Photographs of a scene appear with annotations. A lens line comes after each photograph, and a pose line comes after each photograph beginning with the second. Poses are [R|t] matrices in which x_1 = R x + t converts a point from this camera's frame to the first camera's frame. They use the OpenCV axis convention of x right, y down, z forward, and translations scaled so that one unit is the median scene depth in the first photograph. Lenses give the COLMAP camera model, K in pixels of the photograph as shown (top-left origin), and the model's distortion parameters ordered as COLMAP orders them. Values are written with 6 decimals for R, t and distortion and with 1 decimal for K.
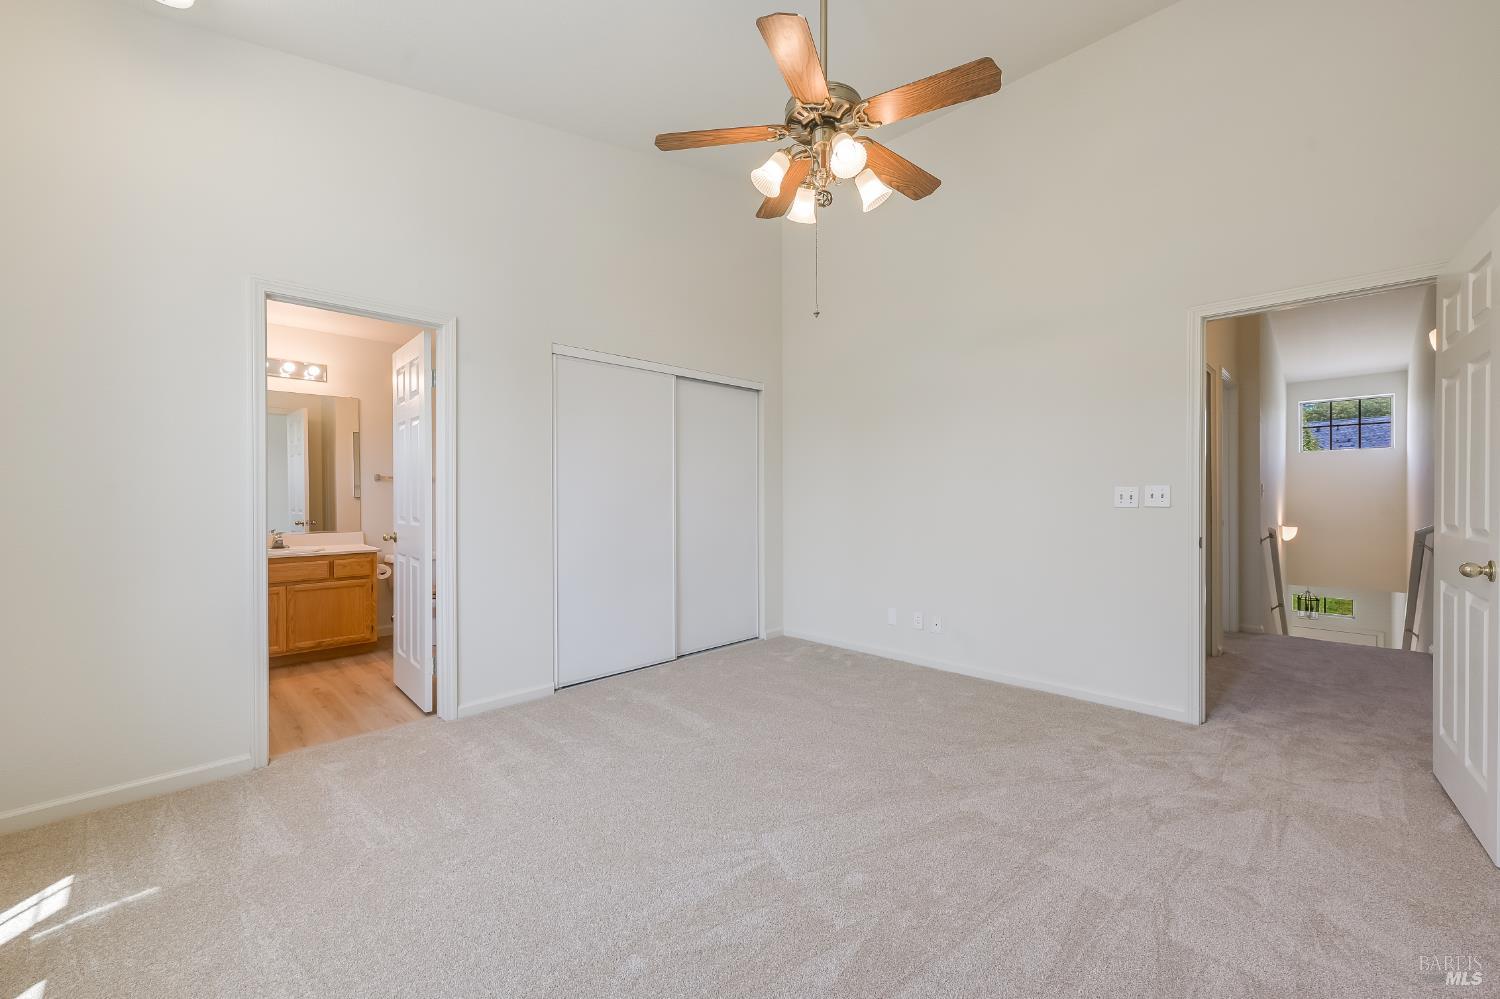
lens RADIAL K [[603.5, 0, 750.0], [0, 603.5, 499.5], [0, 0, 1]] dist [0.001348, 0.000063]
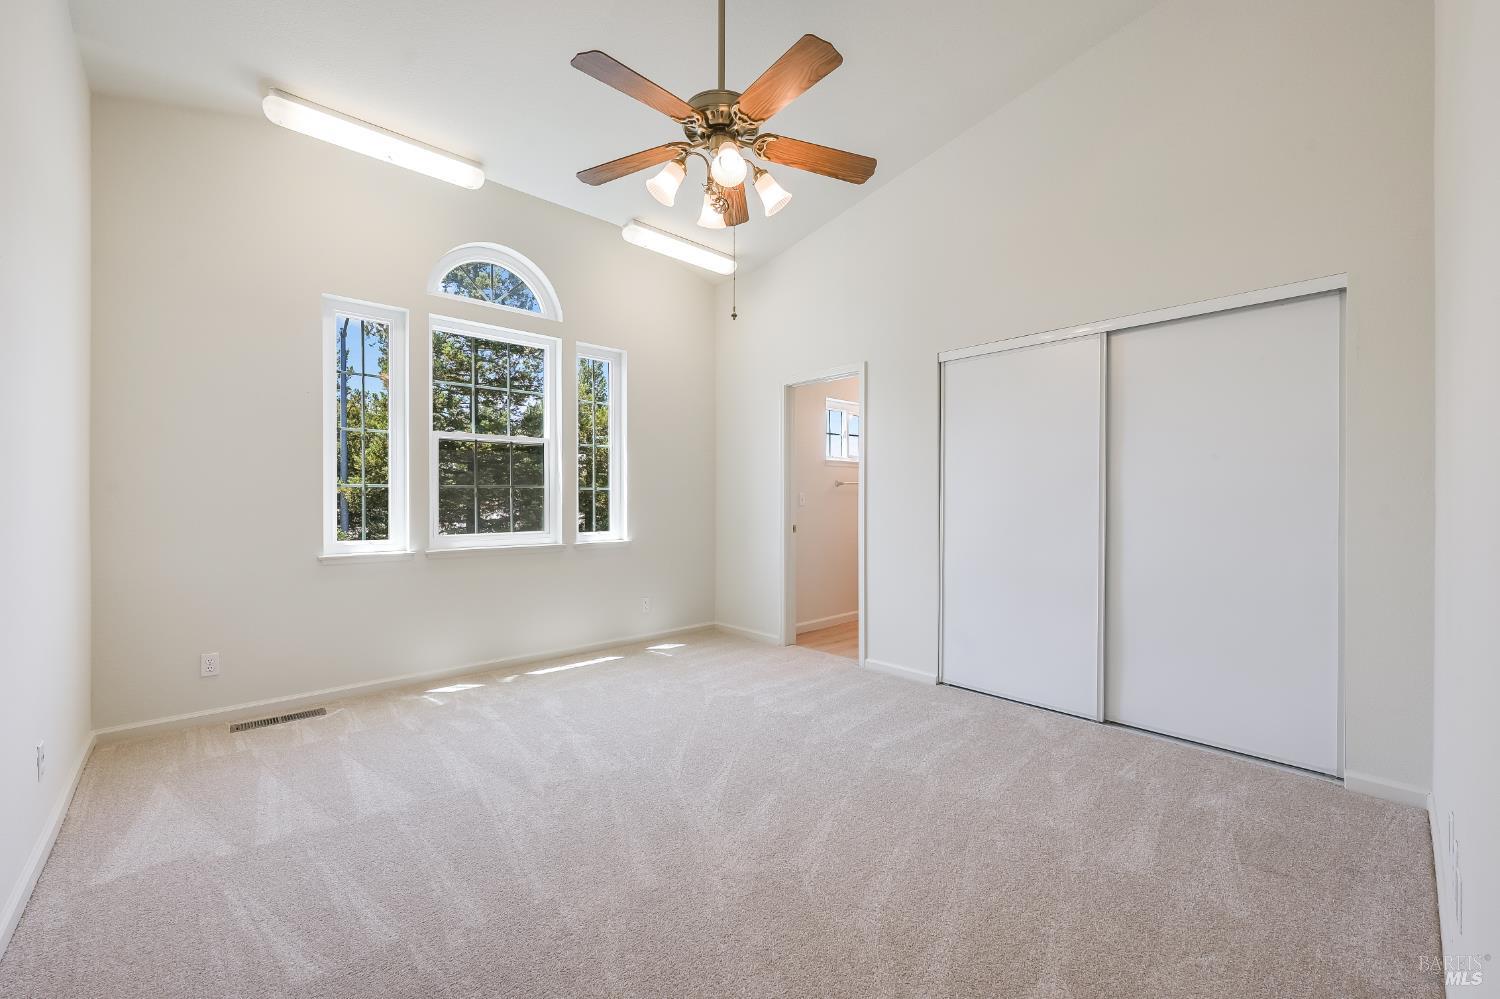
lens RADIAL K [[603.5, 0, 750.0], [0, 603.5, 499.5], [0, 0, 1]] dist [0.001348, 0.000063]
pose [[-0.042499, 0.006488, -0.999075, 0.880740], [-0.007768, 0.999947, 0.006824, -0.009526], [0.999066, 0.008051, -0.042447, 0.851539]]
